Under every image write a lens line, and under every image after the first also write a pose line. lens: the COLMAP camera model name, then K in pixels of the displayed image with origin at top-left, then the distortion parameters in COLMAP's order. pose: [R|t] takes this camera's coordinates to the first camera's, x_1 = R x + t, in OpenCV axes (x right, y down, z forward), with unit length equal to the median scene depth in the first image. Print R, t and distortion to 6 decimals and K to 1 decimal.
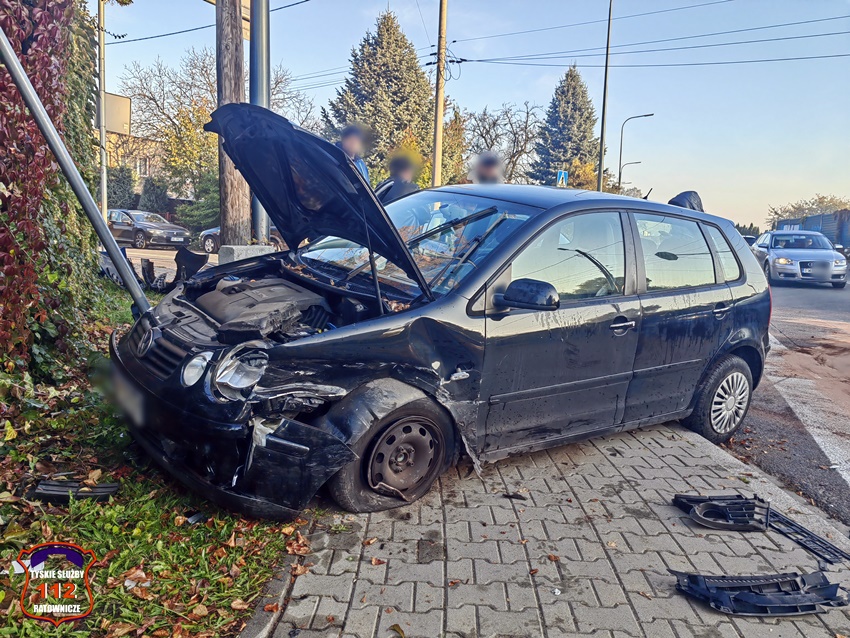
lens RADIAL K [[644.8, 0, 425.0], [0, 644.8, 319.0], [0, 0, 1]] dist [0.009419, -0.008265]
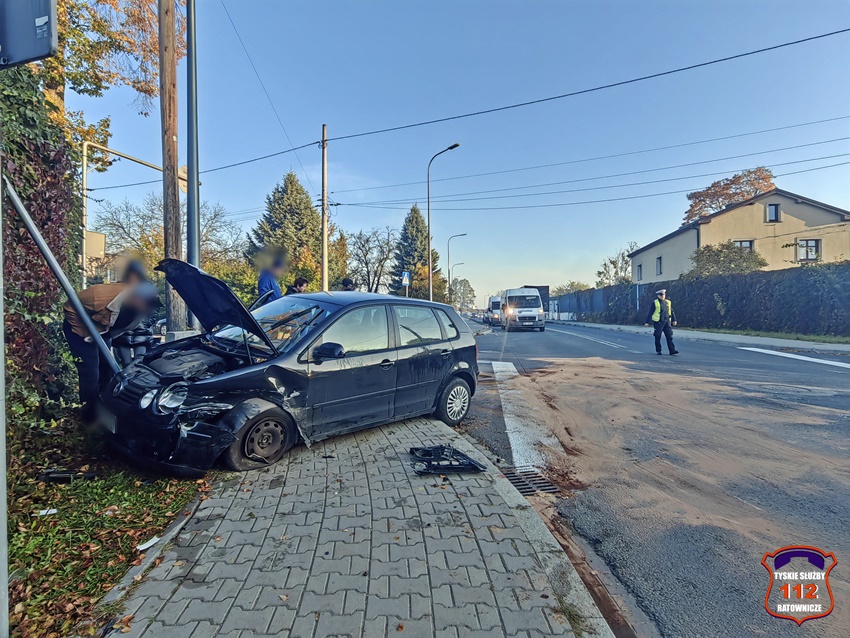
lens RADIAL K [[444.4, 0, 404.2], [0, 444.4, 319.2], [0, 0, 1]] dist [-0.001234, 0.001934]
pose [[0.984245, -0.040706, 0.172062, 0.139720], [0.060393, 0.992008, -0.110779, 0.028163], [-0.166178, 0.119425, 0.978837, -0.350048]]
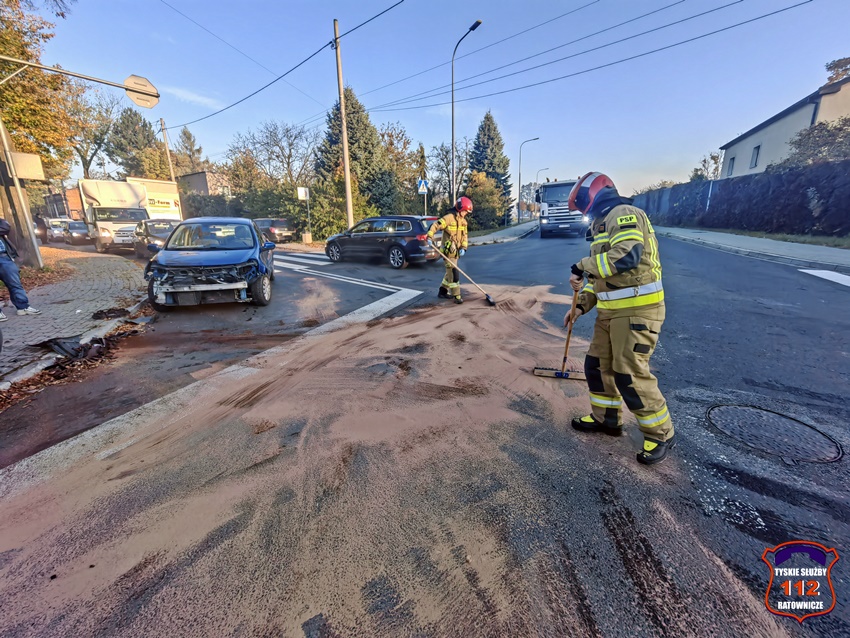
lens RADIAL K [[343.7, 0, 404.1], [0, 343.7, 308.9], [0, 0, 1]] dist [0.008443, -0.000146]
pose [[0.994043, -0.033480, -0.103717, 1.878208], [0.046093, 0.991495, 0.121707, -0.160955], [0.098760, -0.125762, 0.987132, 0.917859]]
